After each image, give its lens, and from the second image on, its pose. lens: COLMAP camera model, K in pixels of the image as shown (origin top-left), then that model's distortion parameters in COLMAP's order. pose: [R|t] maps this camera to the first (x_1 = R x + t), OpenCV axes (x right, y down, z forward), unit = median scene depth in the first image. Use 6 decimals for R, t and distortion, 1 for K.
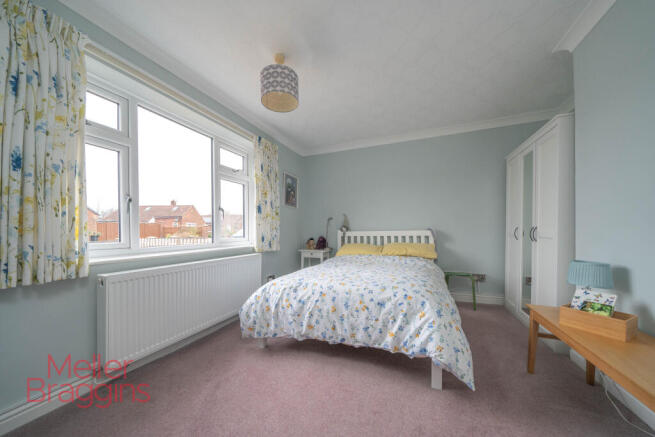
lens RADIAL K [[229.2, 0, 327.0], [0, 229.2, 232.5], [0, 0, 1]] dist [-0.000167, -0.000054]
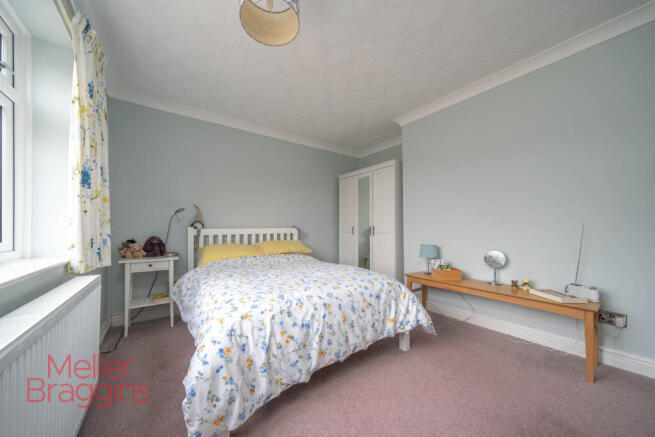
lens RADIAL K [[224.8, 0, 327.8], [0, 224.8, 227.9], [0, 0, 1]] dist [-0.000839, -0.000070]
pose [[0.523023, 0.009225, 0.852269, -0.671202], [0.004149, 0.999902, -0.013369, 0.007997], [-0.852309, 0.010529, 0.522933, 0.570671]]
